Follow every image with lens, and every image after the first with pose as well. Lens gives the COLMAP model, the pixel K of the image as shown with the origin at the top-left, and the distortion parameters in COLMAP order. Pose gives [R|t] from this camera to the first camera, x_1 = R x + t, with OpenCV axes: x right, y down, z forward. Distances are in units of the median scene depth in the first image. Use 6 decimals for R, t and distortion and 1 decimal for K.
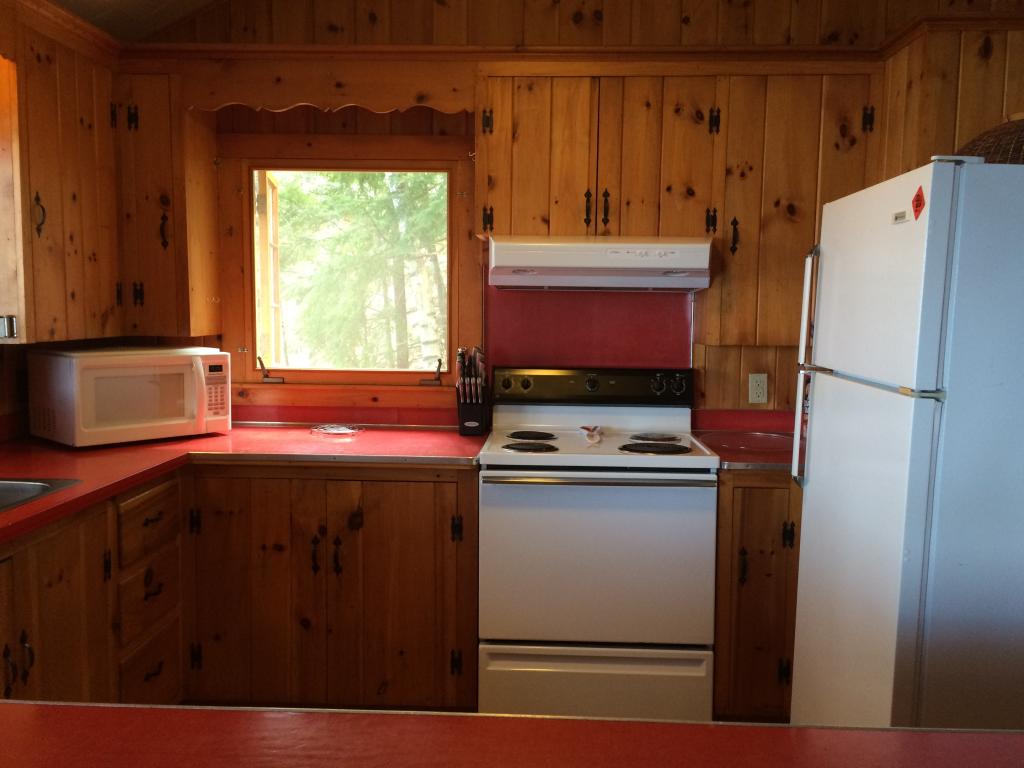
lens RADIAL K [[876.4, 0, 521.5], [0, 876.4, 384.9], [0, 0, 1]] dist [0.076375, -0.088370]
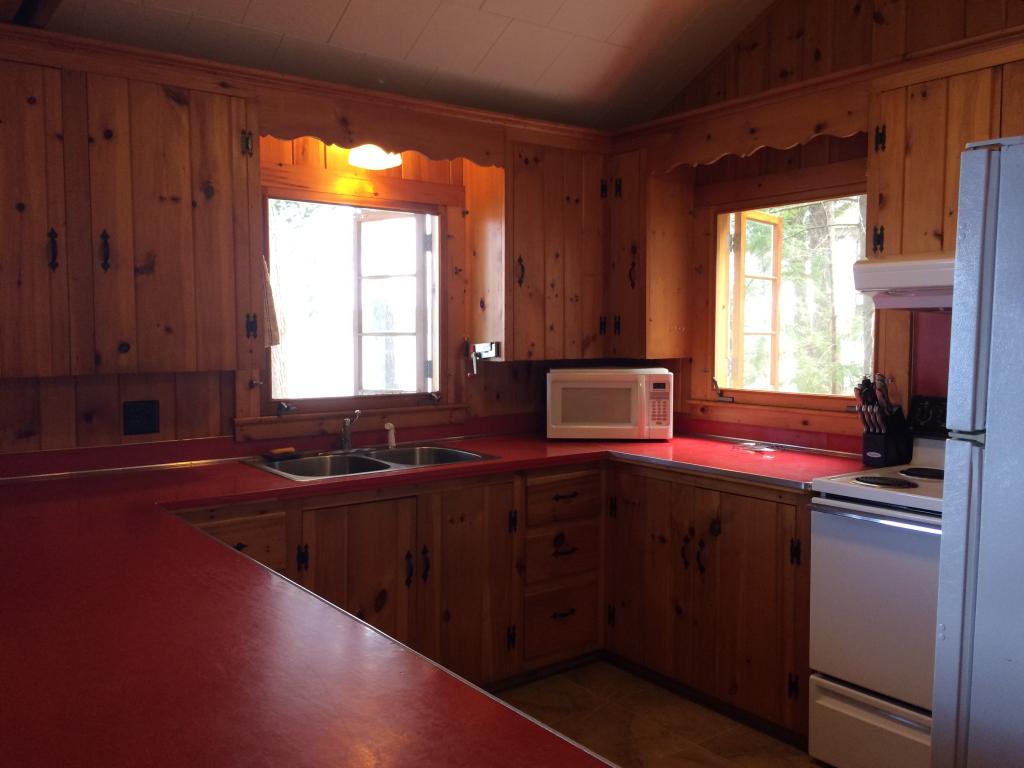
lens RADIAL K [[876.4, 0, 510.1], [0, 876.4, 384.9], [0, 0, 1]] dist [0.076375, -0.088370]
pose [[0.631343, 0.037147, -0.774614, 0.465786], [-0.061484, 0.998106, -0.002247, -0.004797], [0.773063, 0.049045, 0.632431, 0.092874]]
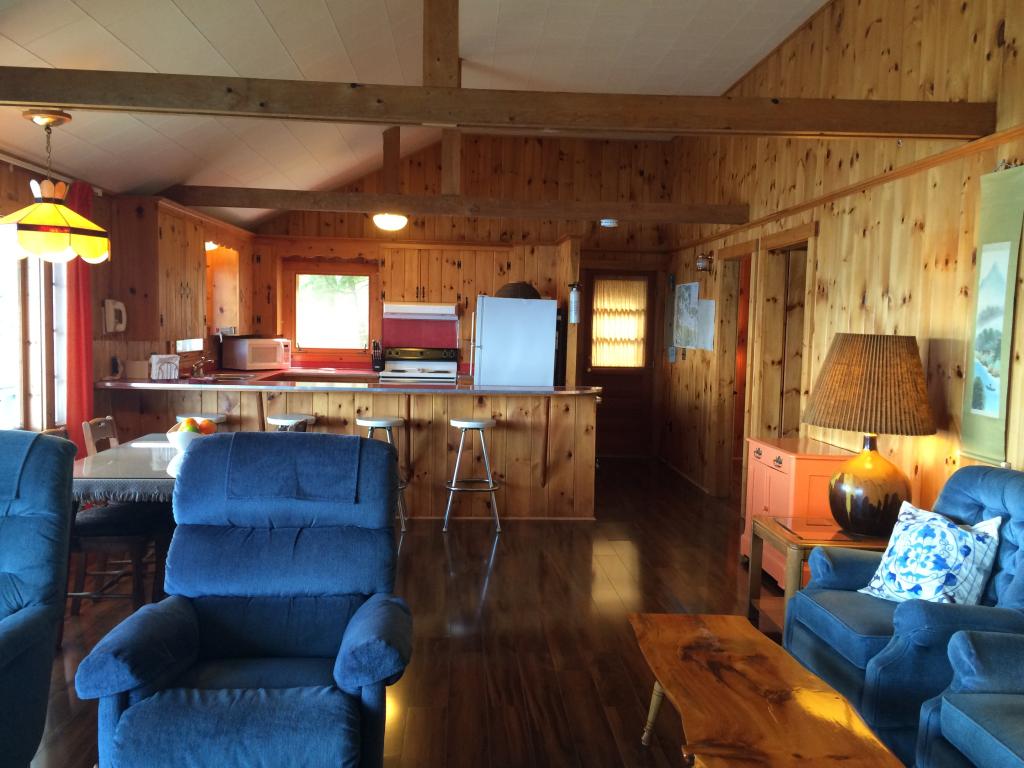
lens RADIAL K [[876.4, 0, 514.7], [0, 876.4, 382.5], [0, 0, 1]] dist [0.076375, -0.088370]
pose [[0.995392, 0.004225, 0.095799, 0.119866], [-0.002392, 0.999812, -0.019238, 0.157114], [-0.095862, 0.018920, 0.995215, -1.961199]]
